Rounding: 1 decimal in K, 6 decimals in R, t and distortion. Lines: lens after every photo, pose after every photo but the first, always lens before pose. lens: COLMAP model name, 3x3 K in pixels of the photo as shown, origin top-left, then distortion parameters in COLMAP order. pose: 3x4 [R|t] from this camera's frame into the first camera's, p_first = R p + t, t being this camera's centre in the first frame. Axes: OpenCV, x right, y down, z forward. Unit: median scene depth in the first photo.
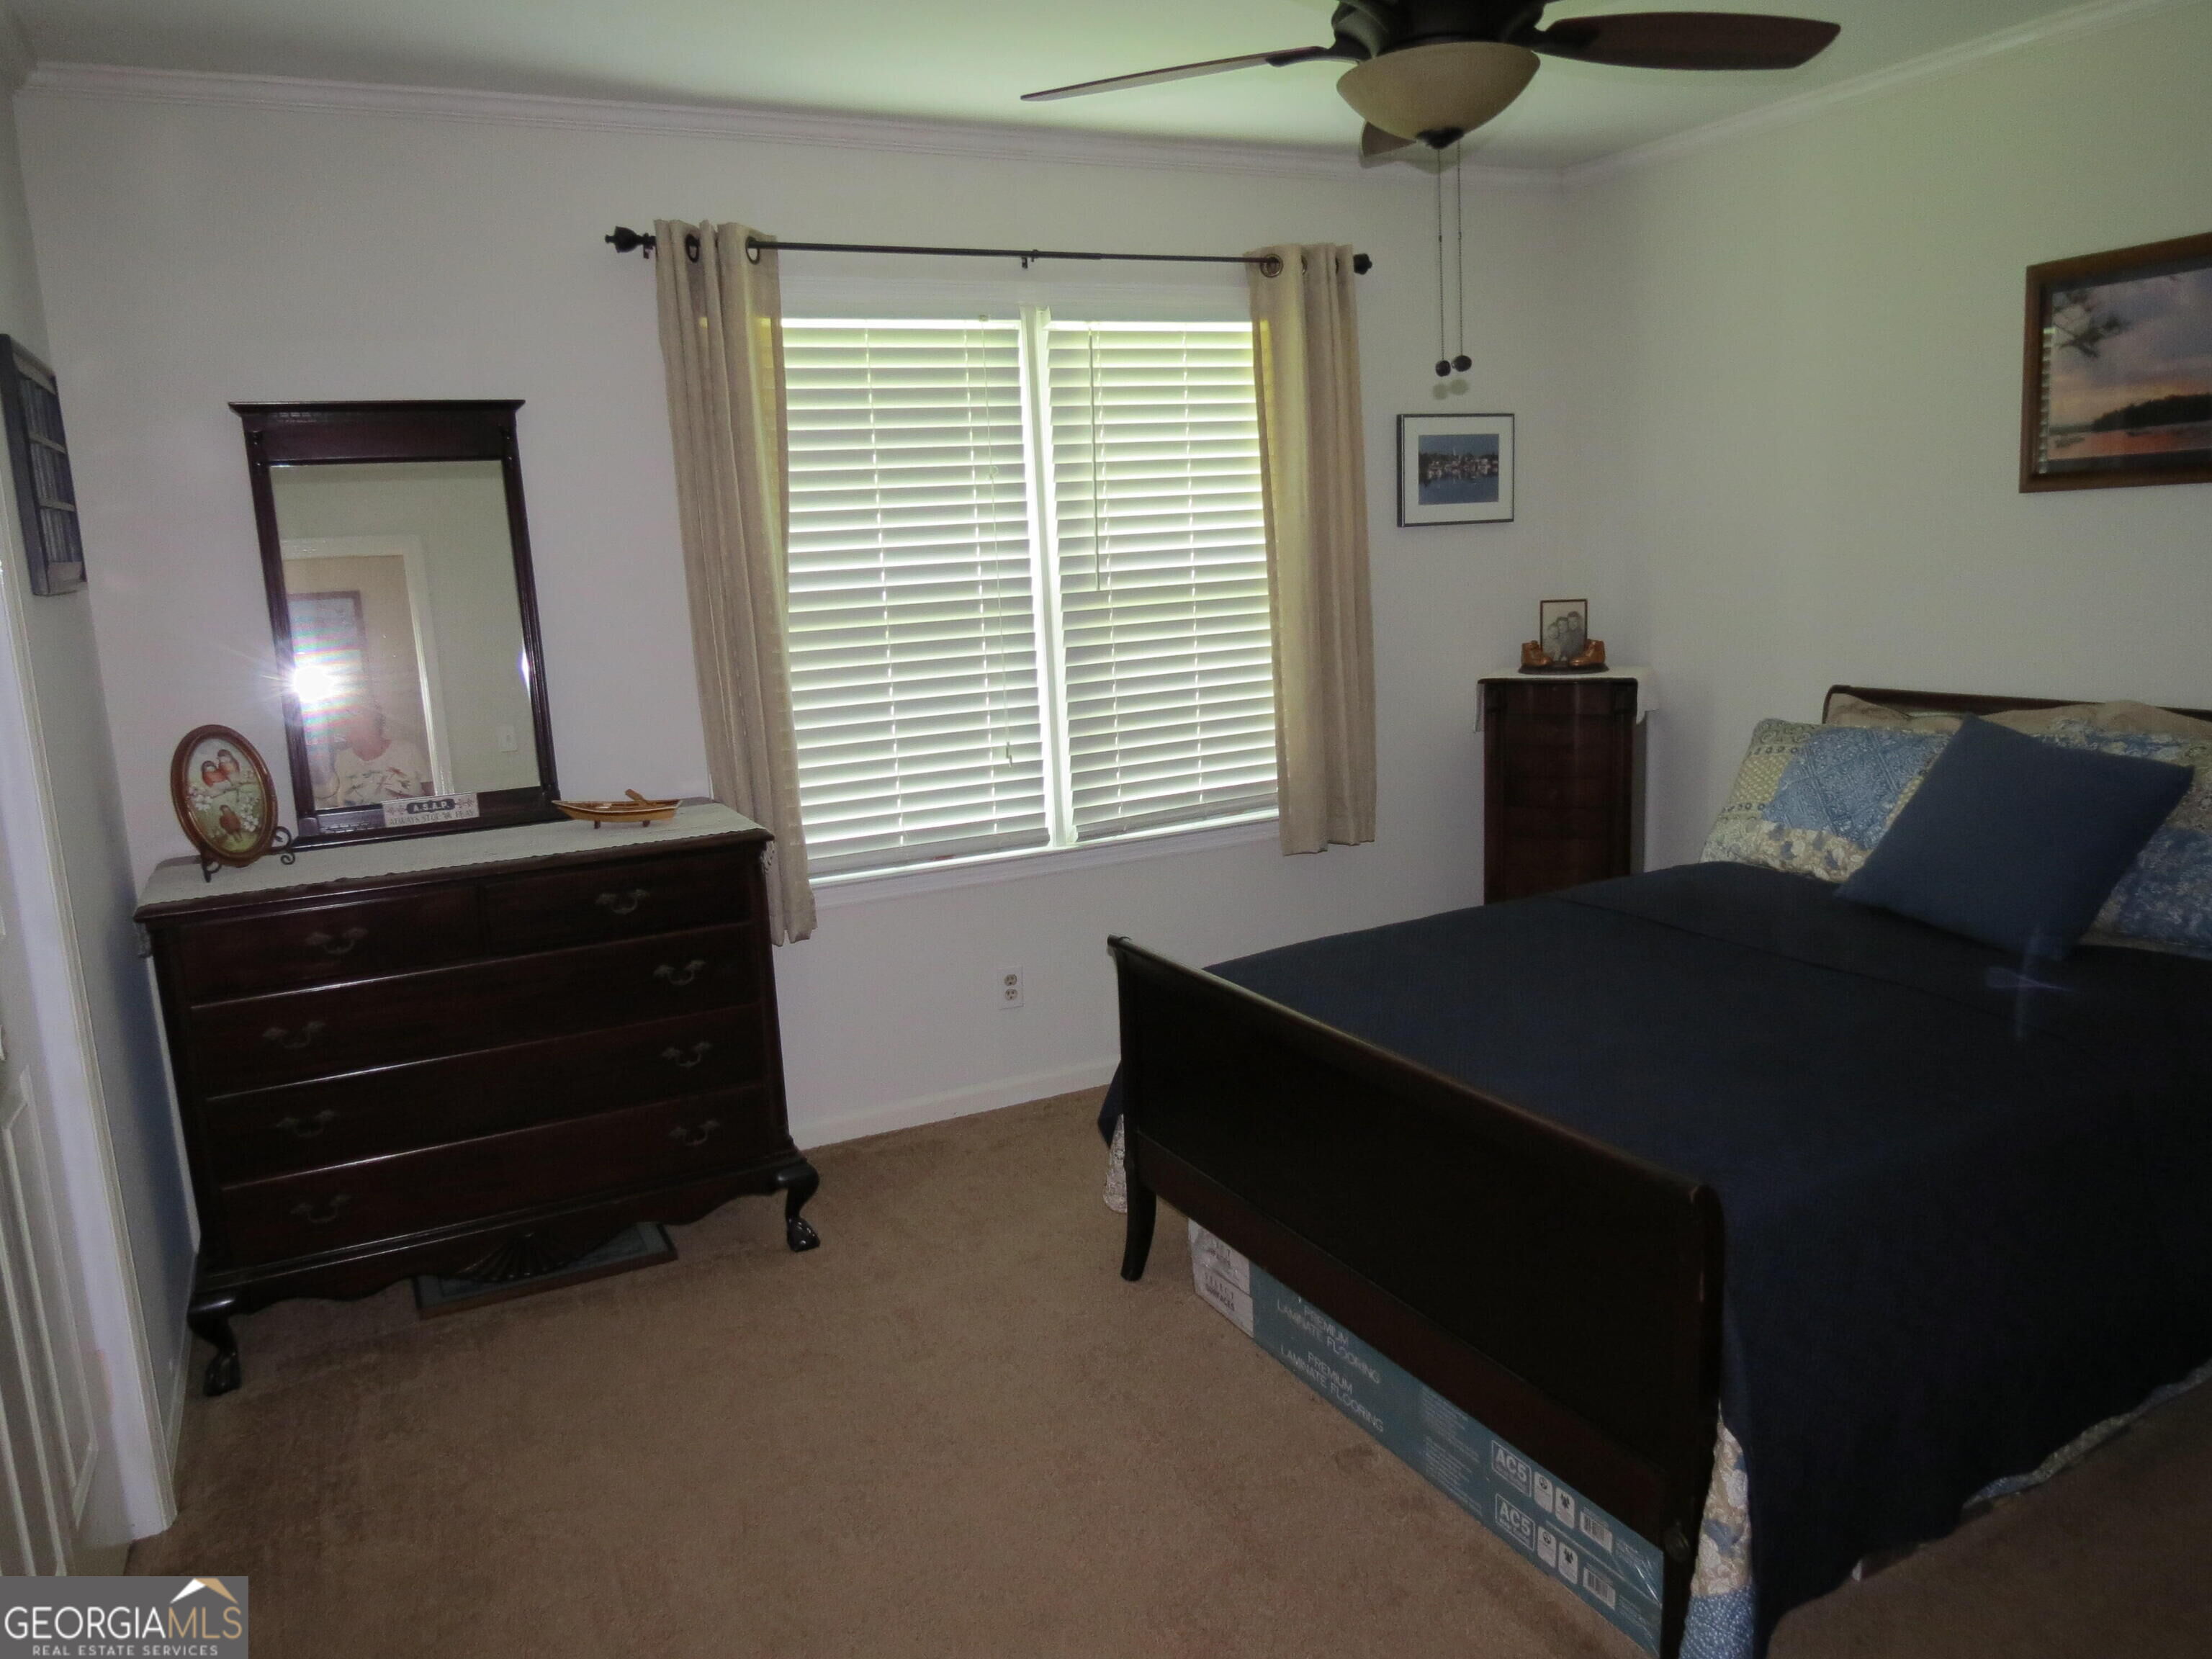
lens RADIAL K [[1577.3, 0, 1101.8], [0, 1577.3, 809.5], [0, 0, 1]] dist [-0.007091, -0.001508]
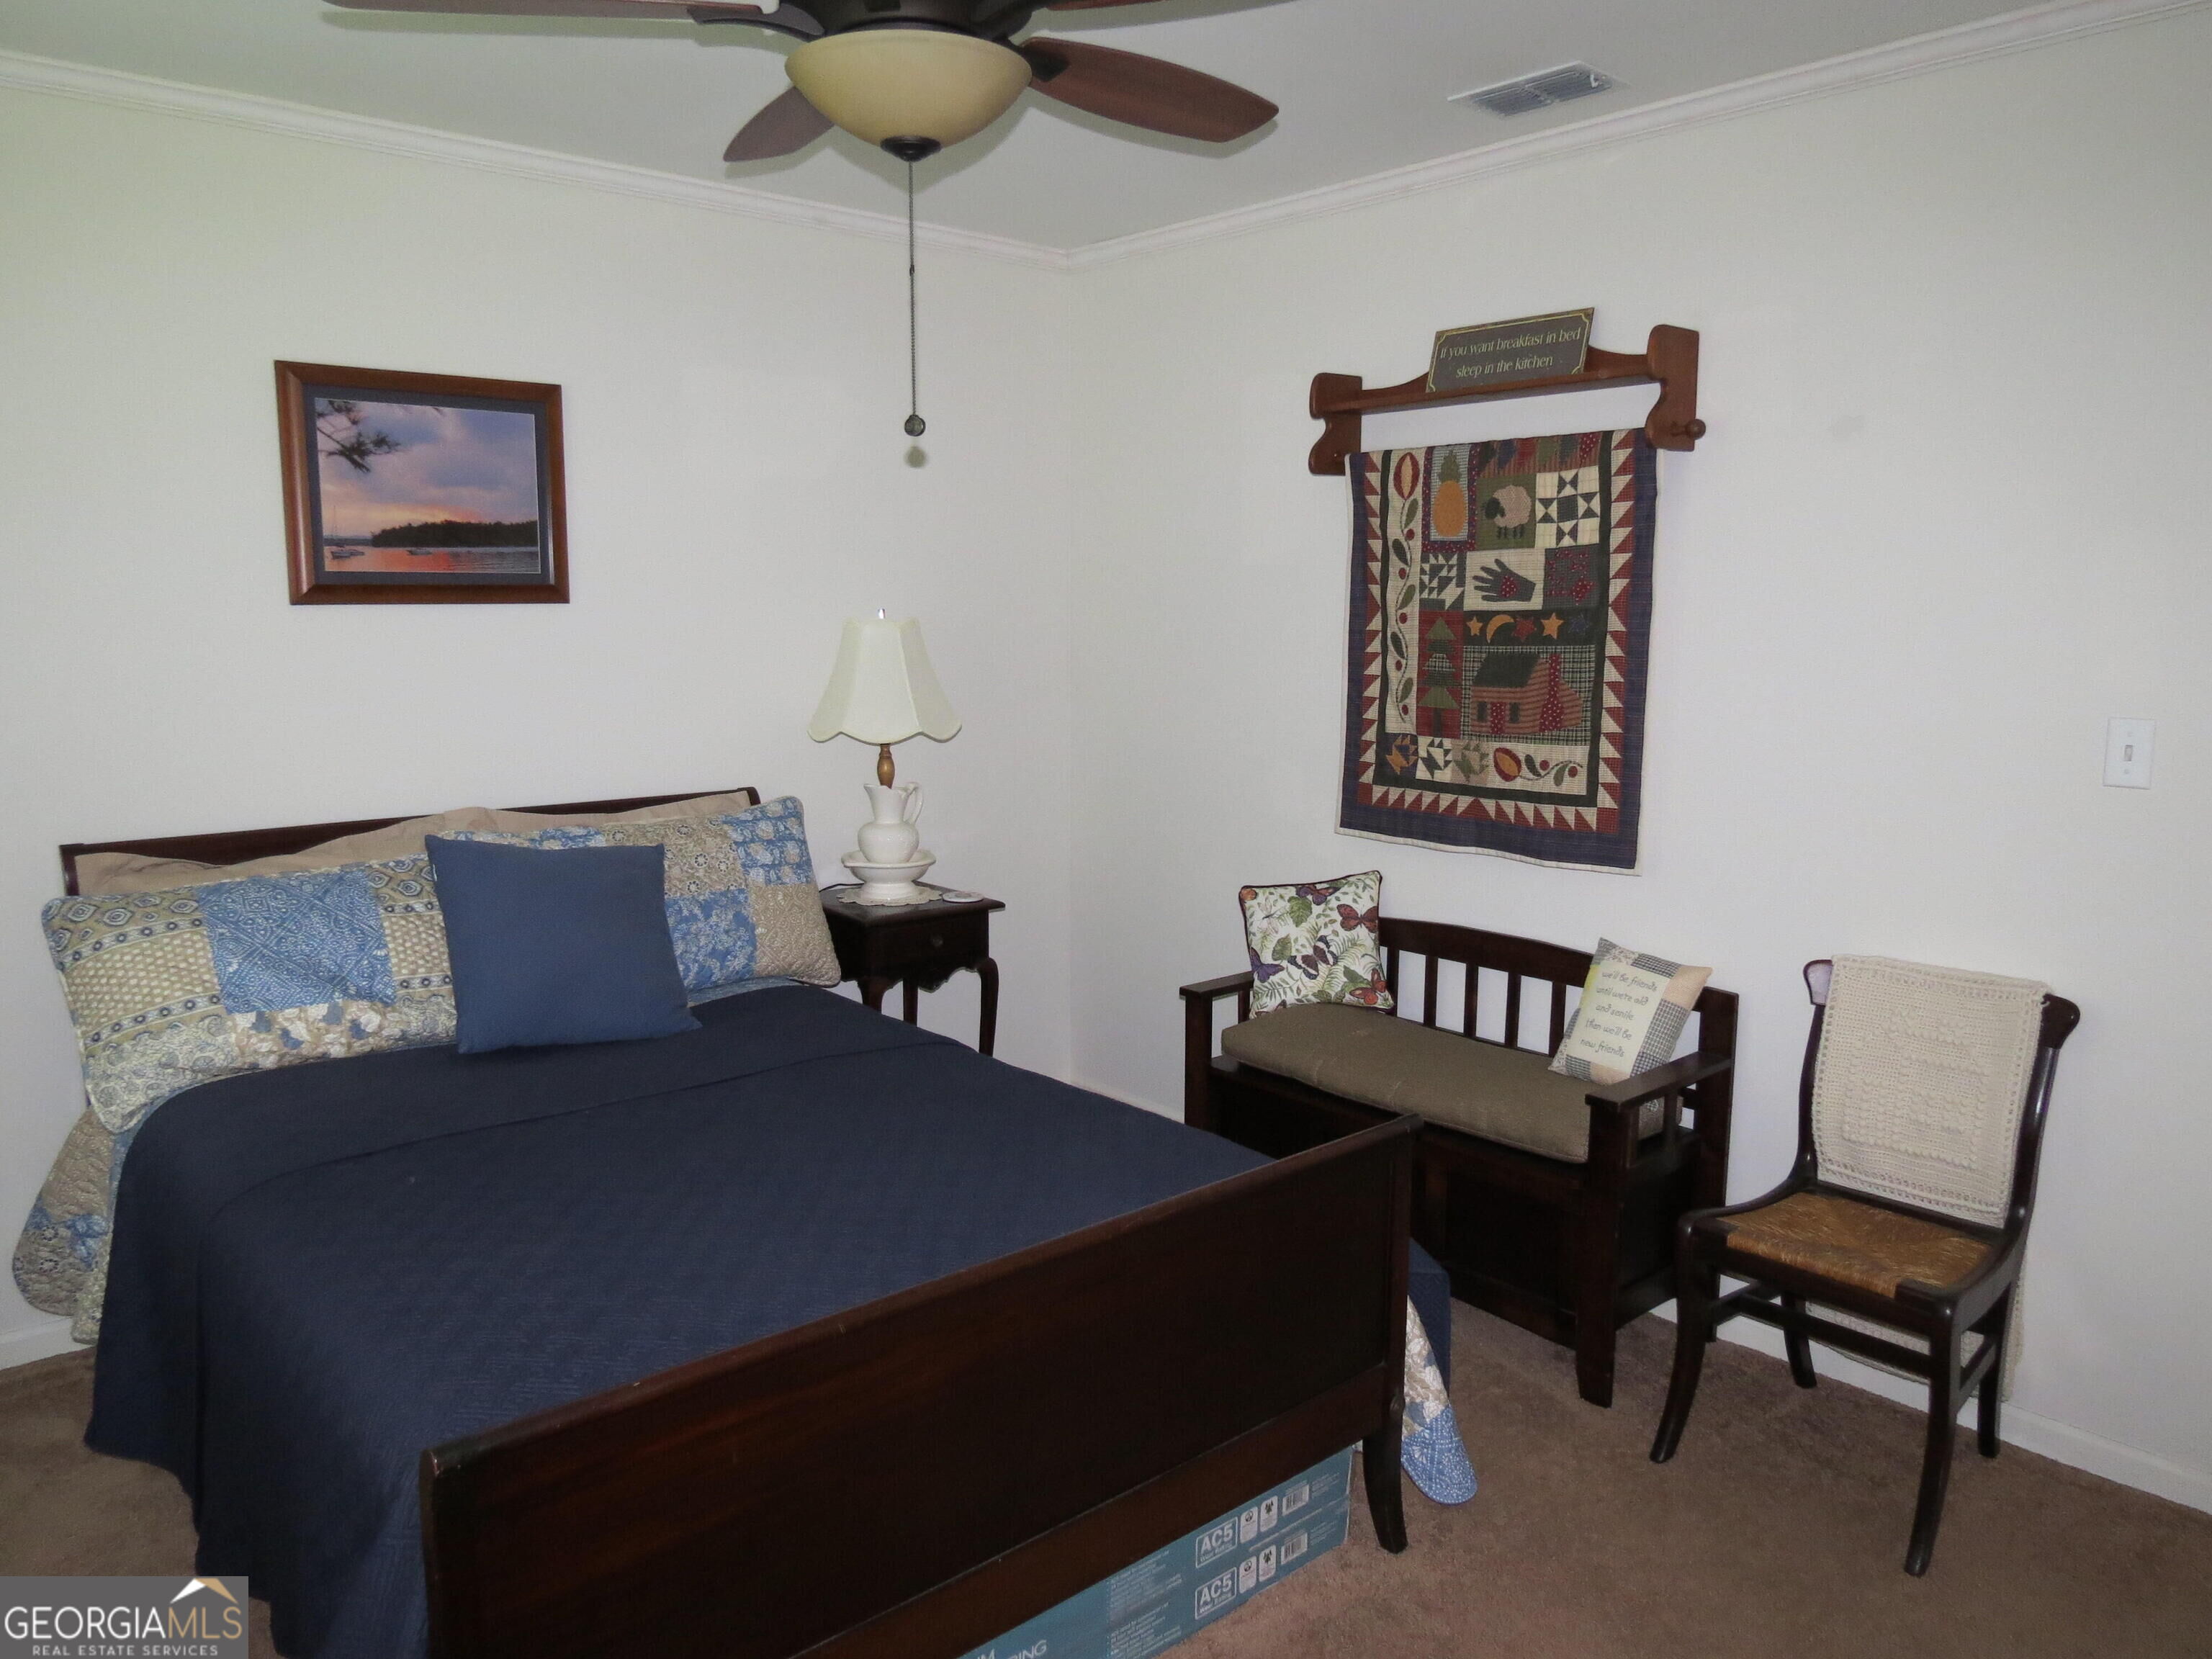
lens RADIAL K [[1568.5, 0, 1102.0], [0, 1568.5, 830.0], [0, 0, 1]] dist [-0.012795, -0.006311]
pose [[-0.254569, -0.094378, 0.962438, -0.436993], [0.171182, 0.975112, 0.140900, -0.122803], [-0.951783, 0.200620, -0.232078, 0.803971]]
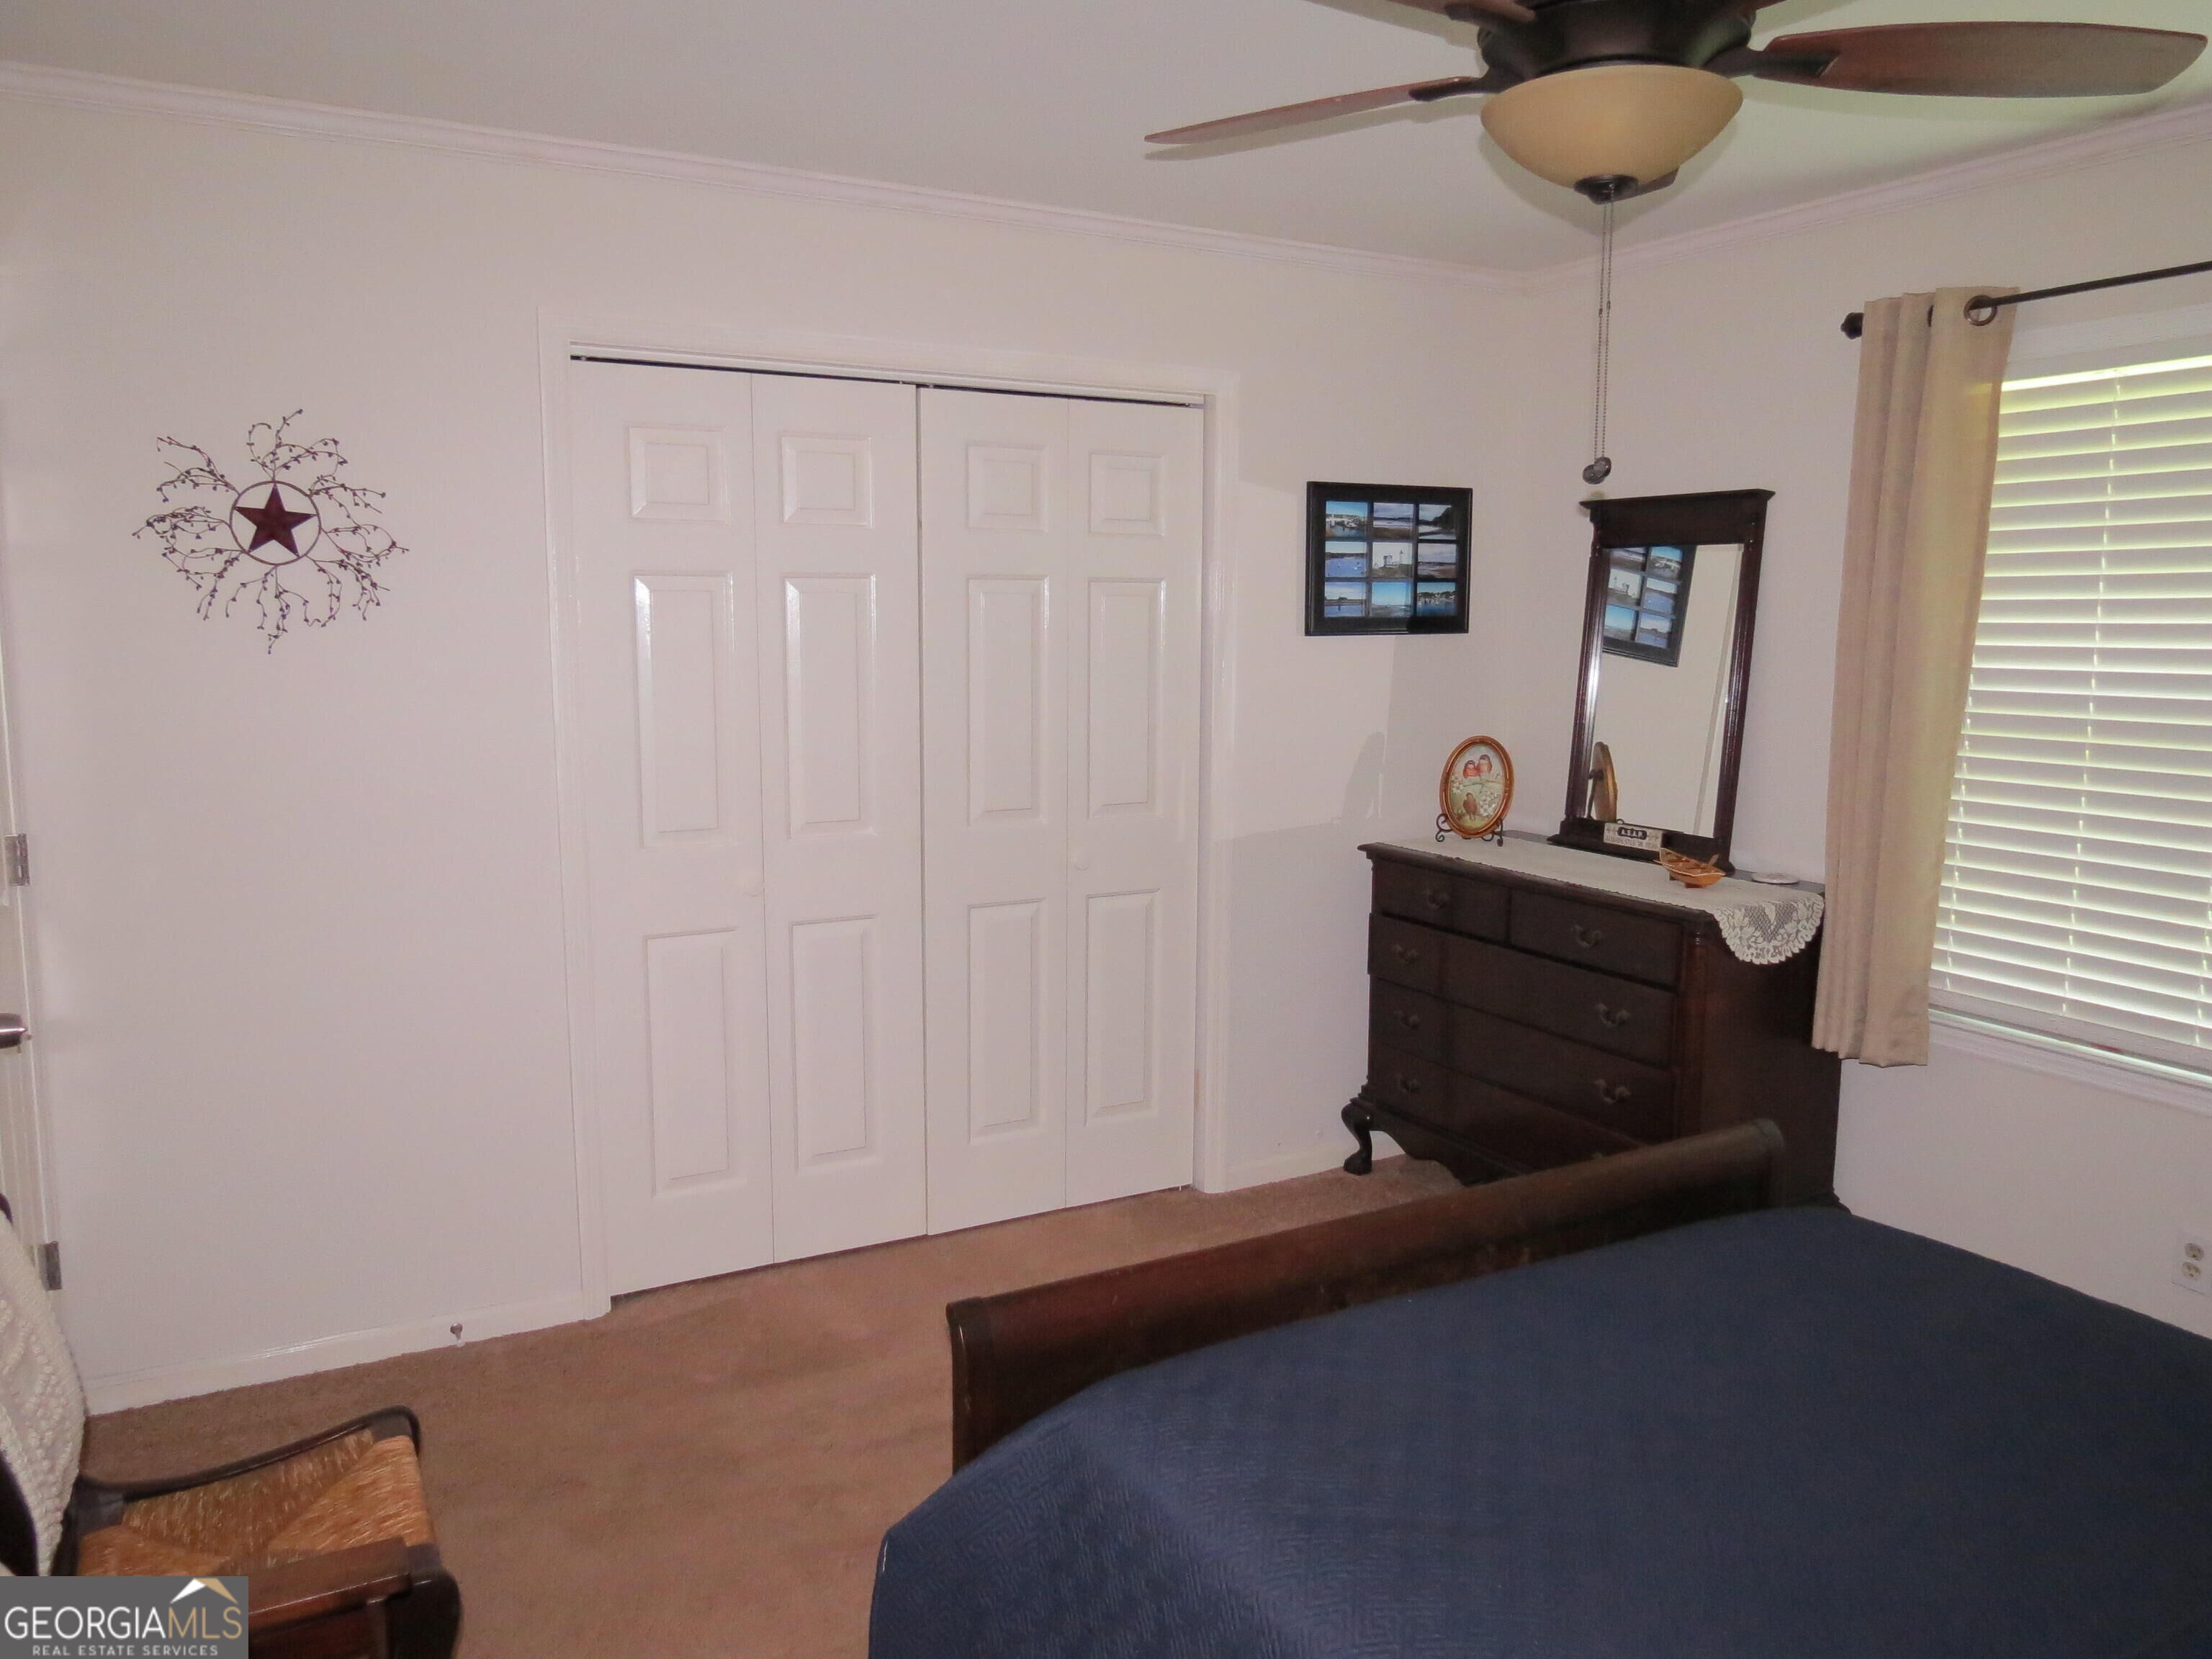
lens RADIAL K [[1582.2, 0, 1106.0], [0, 1582.2, 829.5], [0, 0, 1]] dist [-0.004475, -0.002327]
pose [[0.038740, 0.187118, -0.981573, 0.725645], [-0.178596, 0.967790, 0.177442, -0.144246], [0.983159, 0.168431, 0.070911, 0.514113]]
